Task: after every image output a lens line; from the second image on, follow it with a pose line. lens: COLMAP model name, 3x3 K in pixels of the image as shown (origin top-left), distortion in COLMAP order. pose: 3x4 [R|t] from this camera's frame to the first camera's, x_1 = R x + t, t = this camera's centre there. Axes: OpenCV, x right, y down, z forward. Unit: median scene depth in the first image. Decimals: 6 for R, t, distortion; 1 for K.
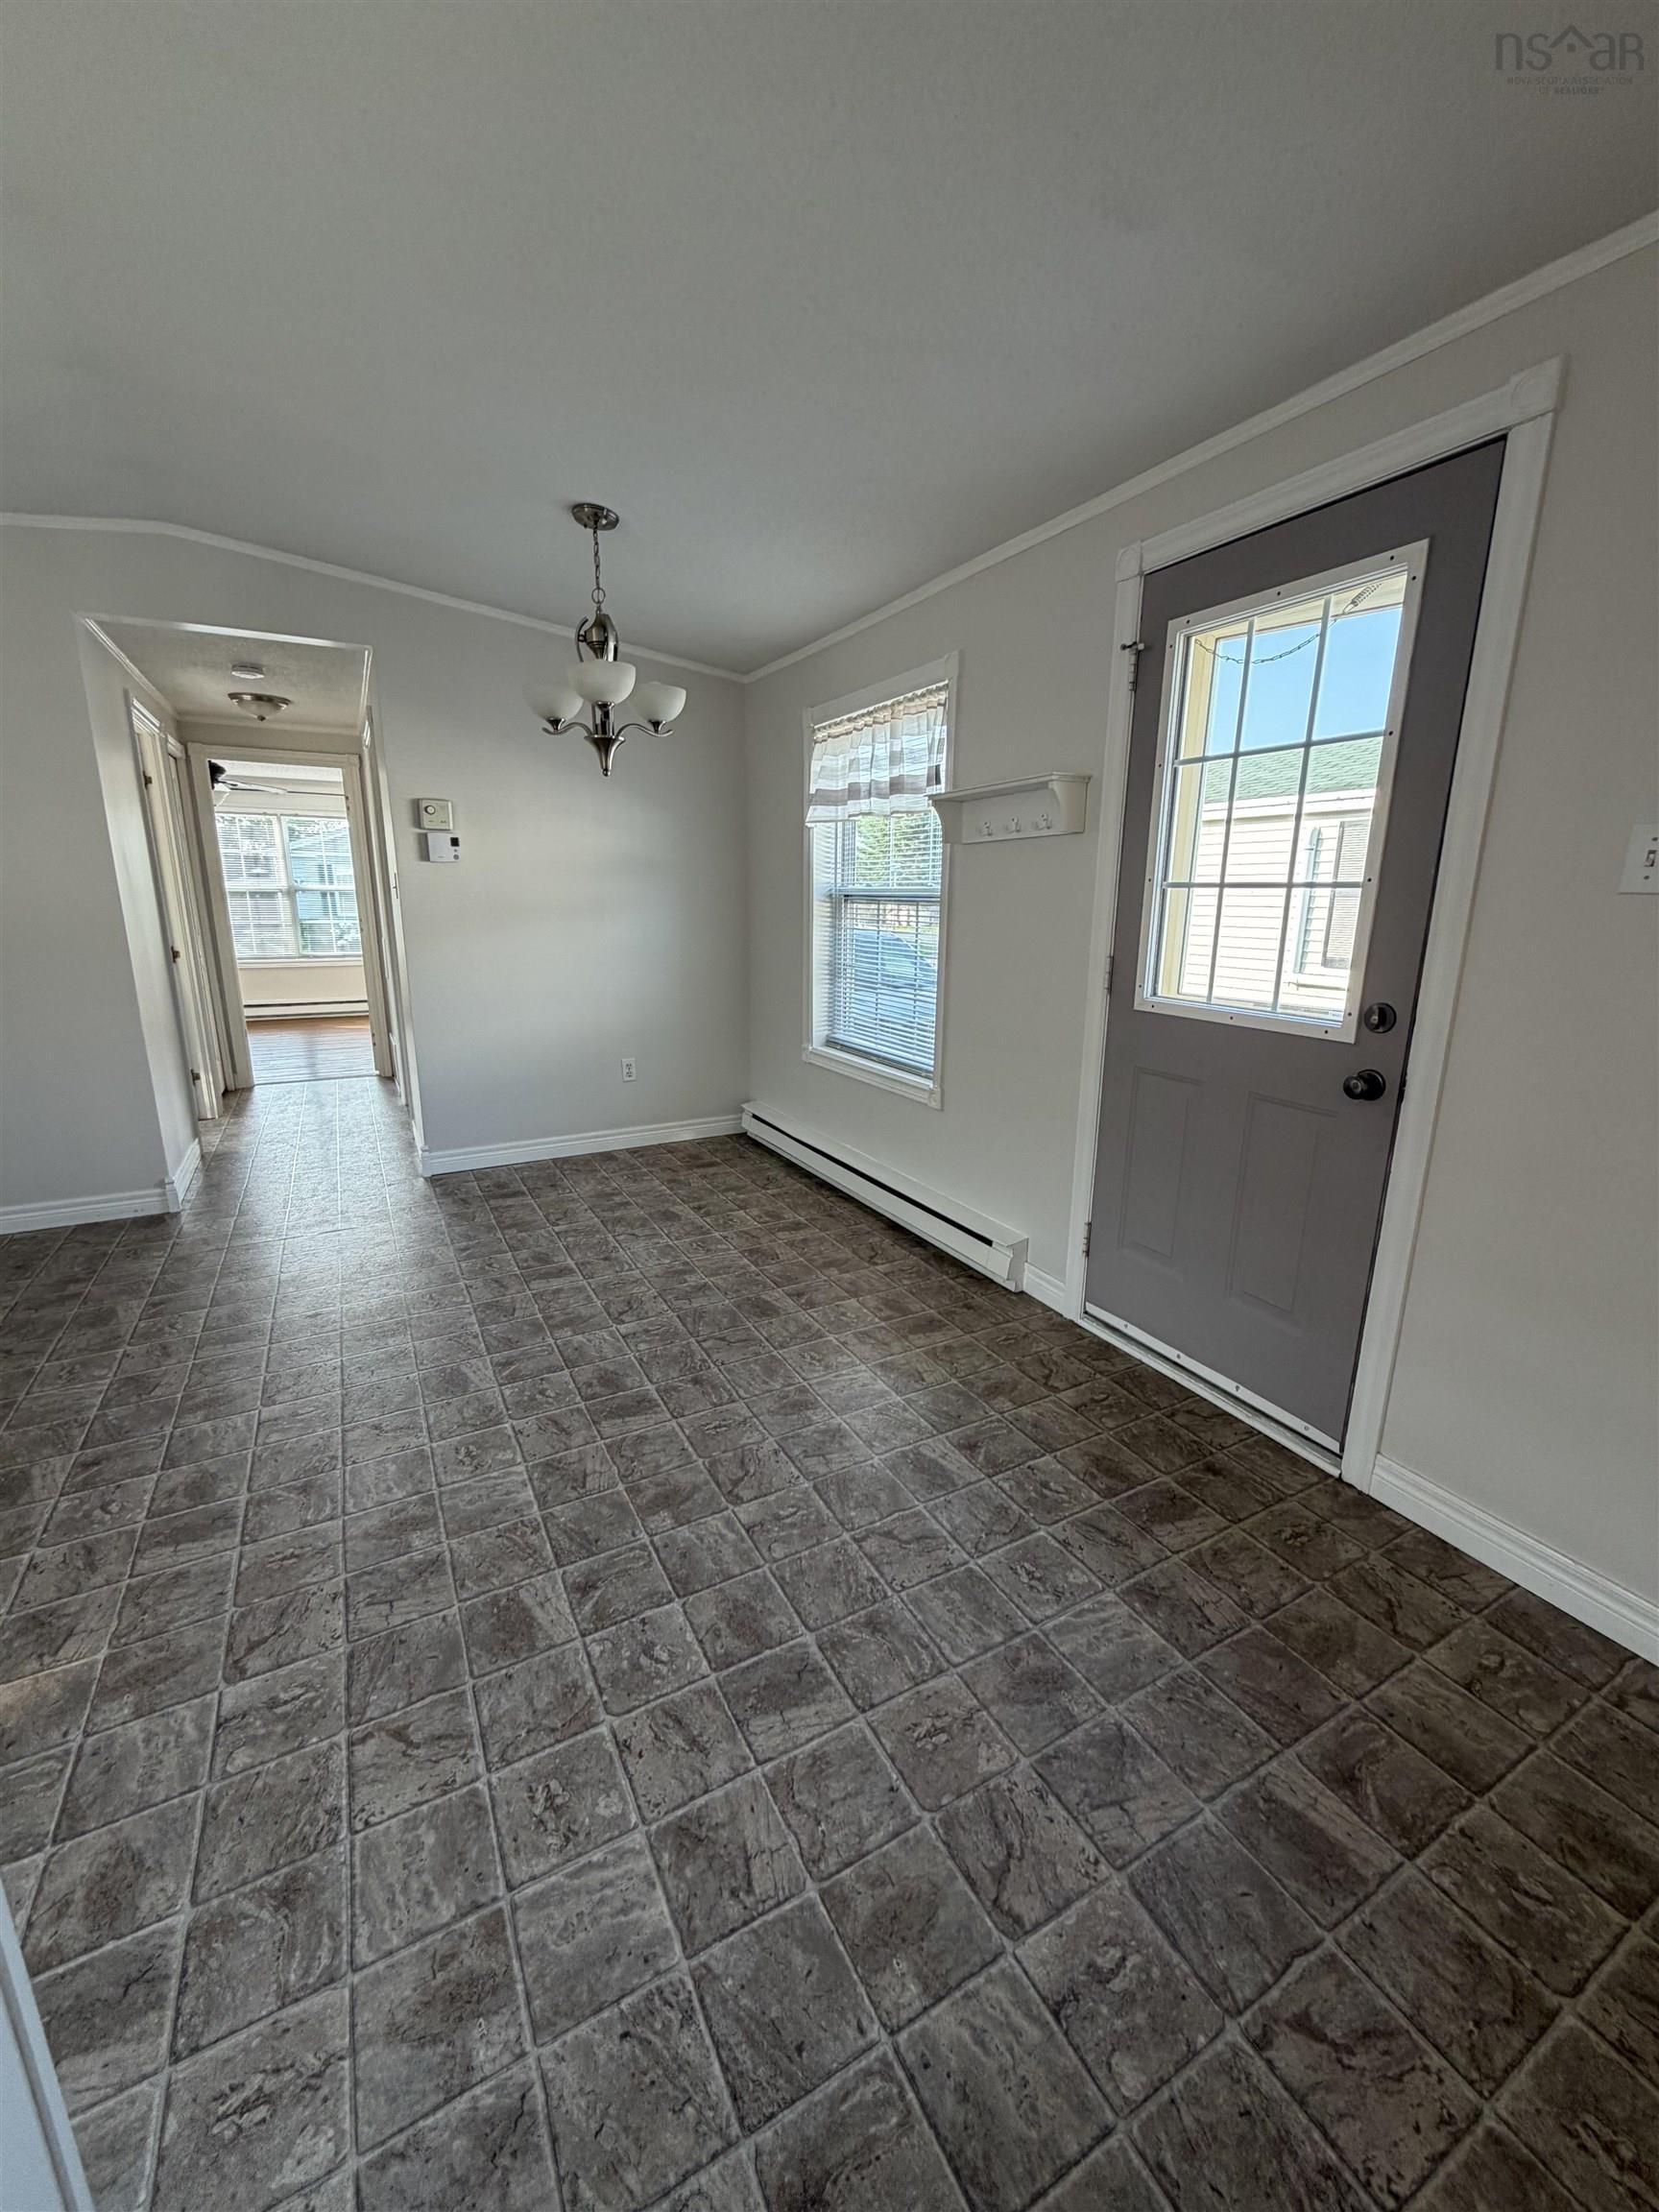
lens RADIAL K [[876.5, 0, 826.9], [0, 876.5, 1116.0], [0, 0, 1]] dist [-0.002211, 0.000878]
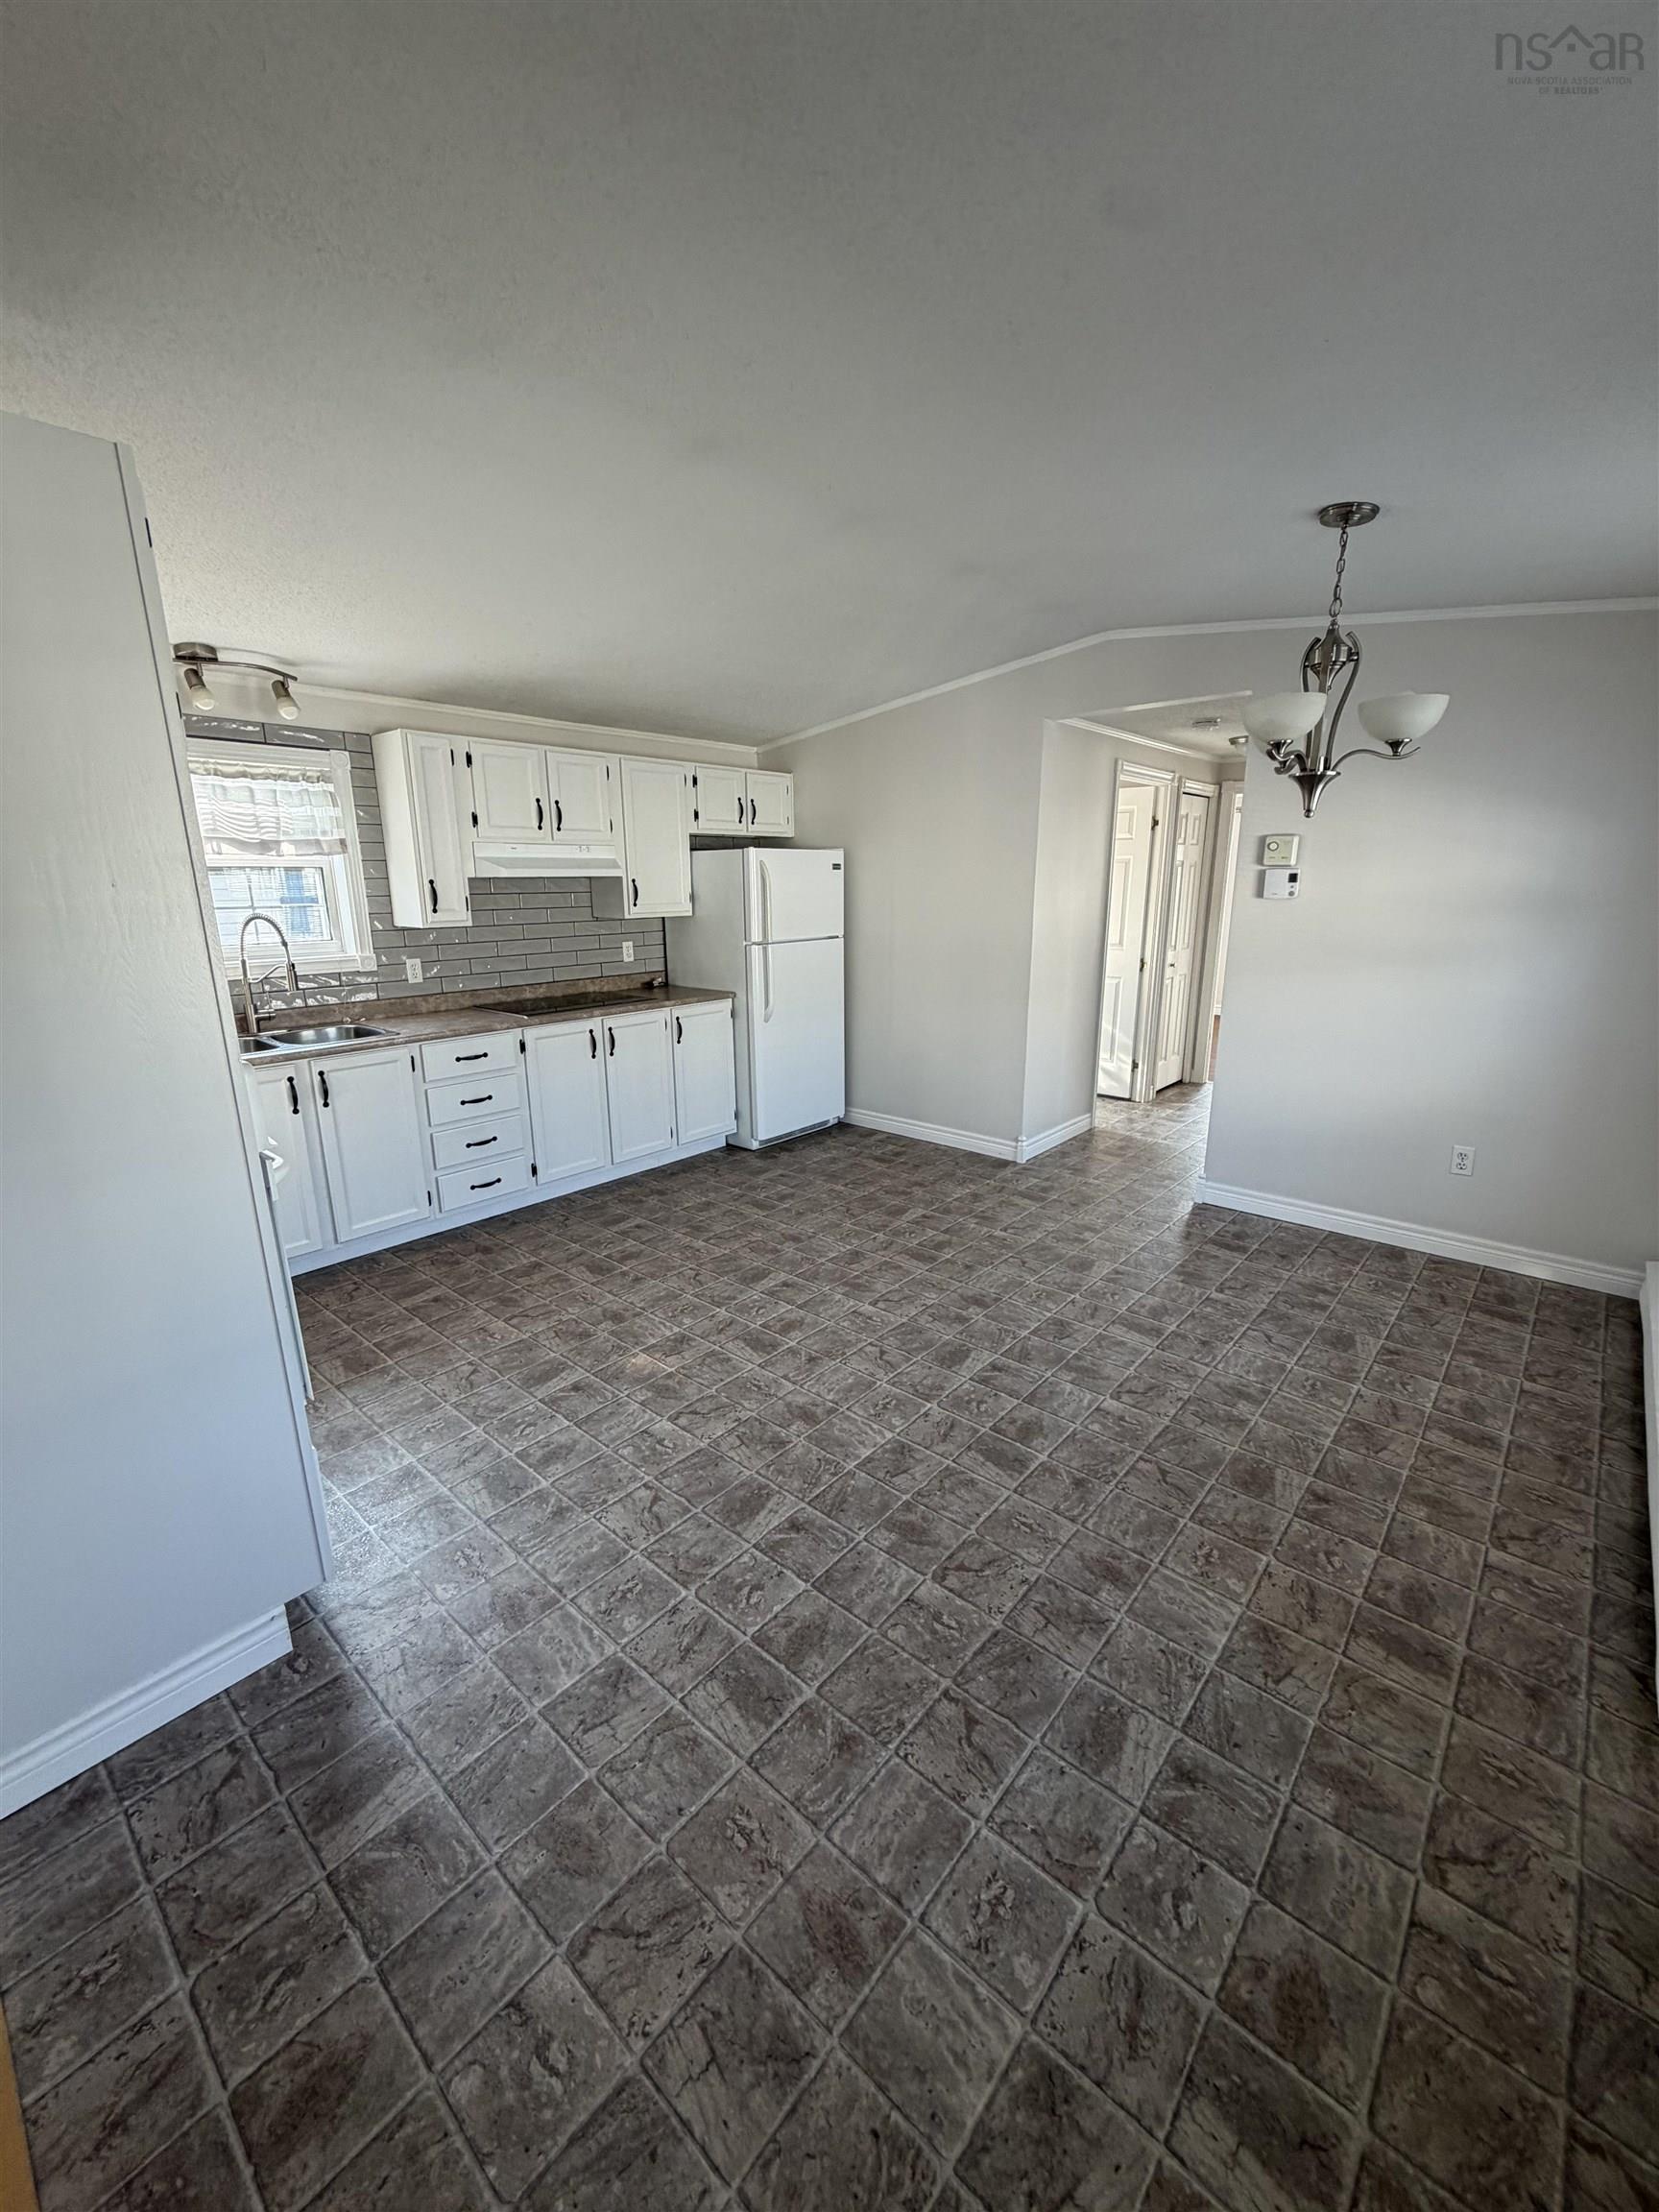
lens RADIAL K [[876.5, 0, 827.9], [0, 876.5, 1118.3], [0, 0, 1]] dist [-0.002211, 0.000878]
pose [[0.343859, 0.241151, -0.907528, 0.821685], [-0.229154, 0.958792, 0.167947, -0.267008], [0.910631, 0.150213, 0.384950, 0.535074]]
